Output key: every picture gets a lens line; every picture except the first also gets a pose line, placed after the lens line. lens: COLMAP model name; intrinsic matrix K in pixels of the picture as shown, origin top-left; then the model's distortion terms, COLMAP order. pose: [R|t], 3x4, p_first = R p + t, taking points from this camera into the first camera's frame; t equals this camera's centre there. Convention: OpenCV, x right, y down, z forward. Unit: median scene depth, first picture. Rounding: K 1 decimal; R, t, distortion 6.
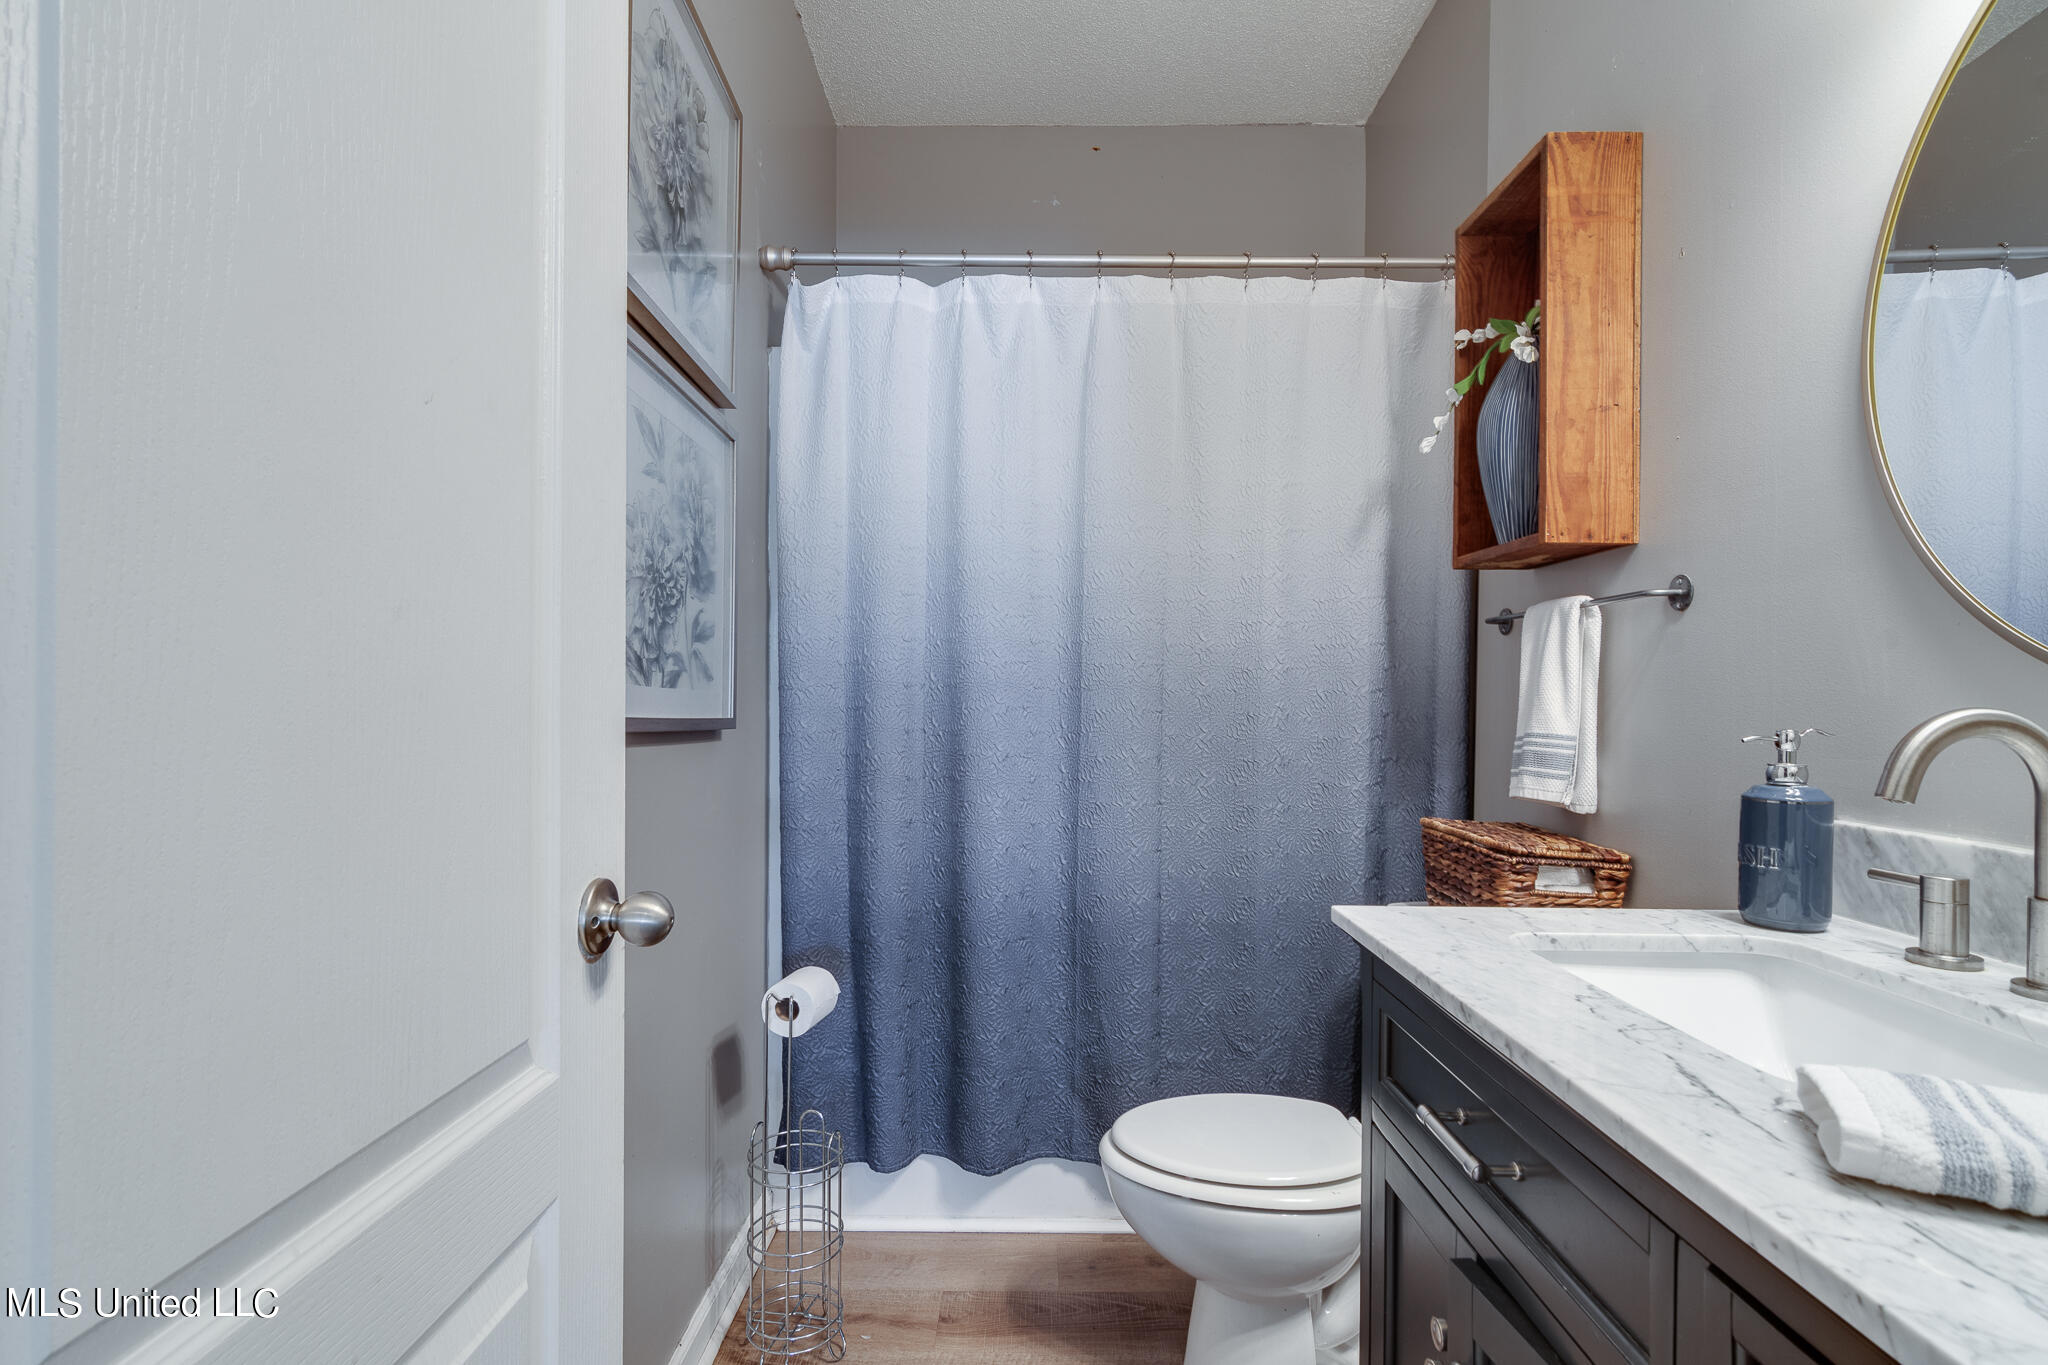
lens RADIAL K [[989.6, 0, 941.4], [0, 989.6, 681.3], [0, 0, 1]] dist [-0.000872, 0.002238]
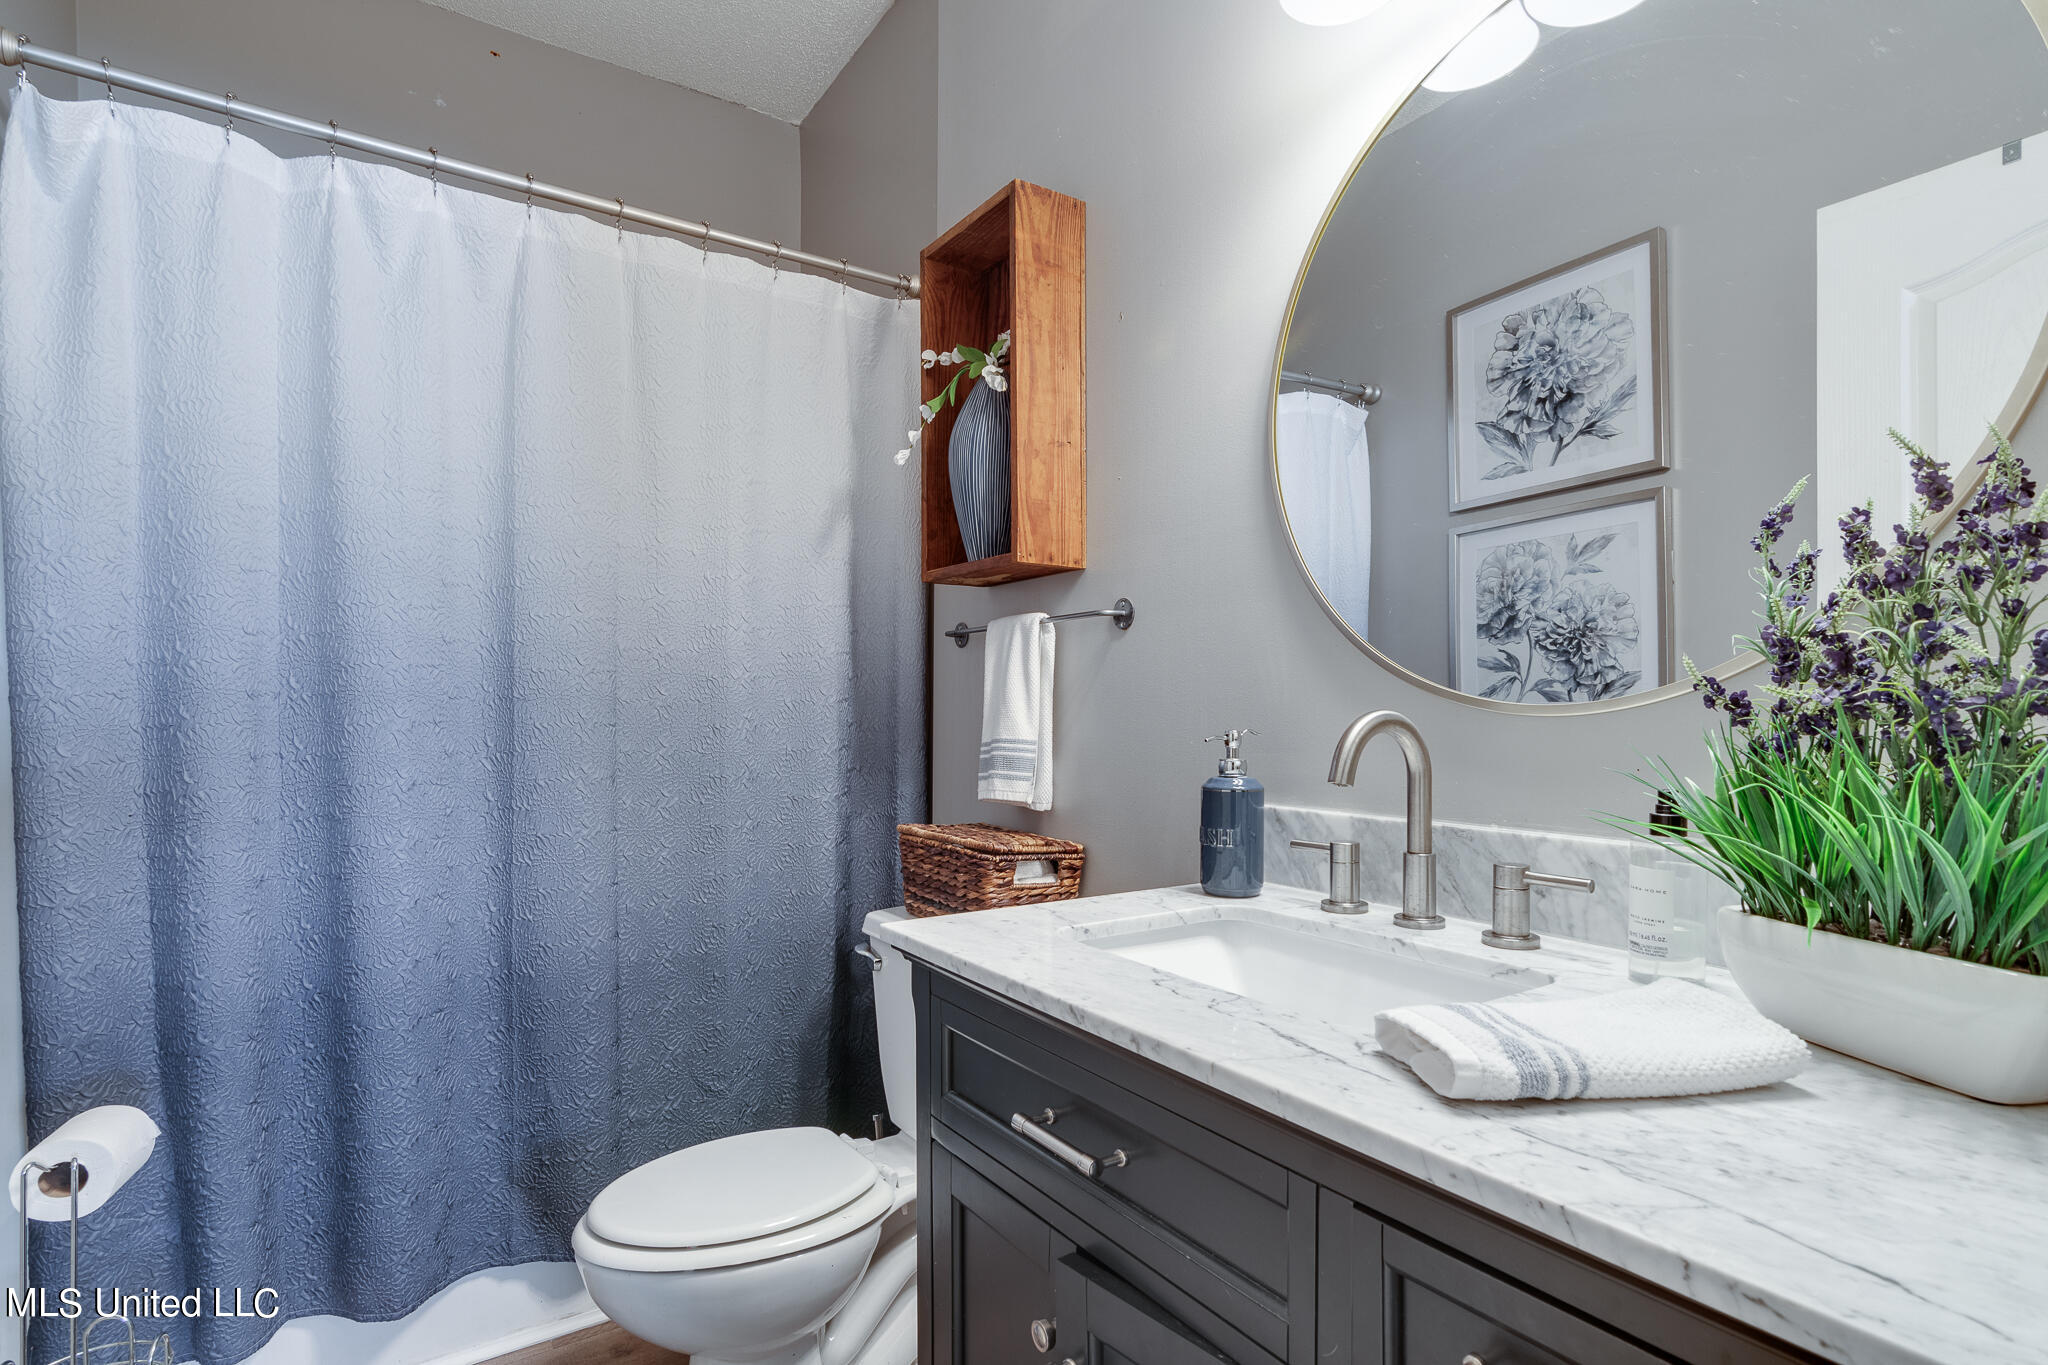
lens RADIAL K [[1043.4, 0, 971.2], [0, 1043.4, 713.0], [0, 0, 1]] dist [-0.001427, 0.002767]
pose [[0.811840, -0.008394, 0.583819, -0.077478], [-0.002851, 0.999828, 0.018340, 0.003037], [-0.583873, -0.016554, 0.811676, 0.087254]]
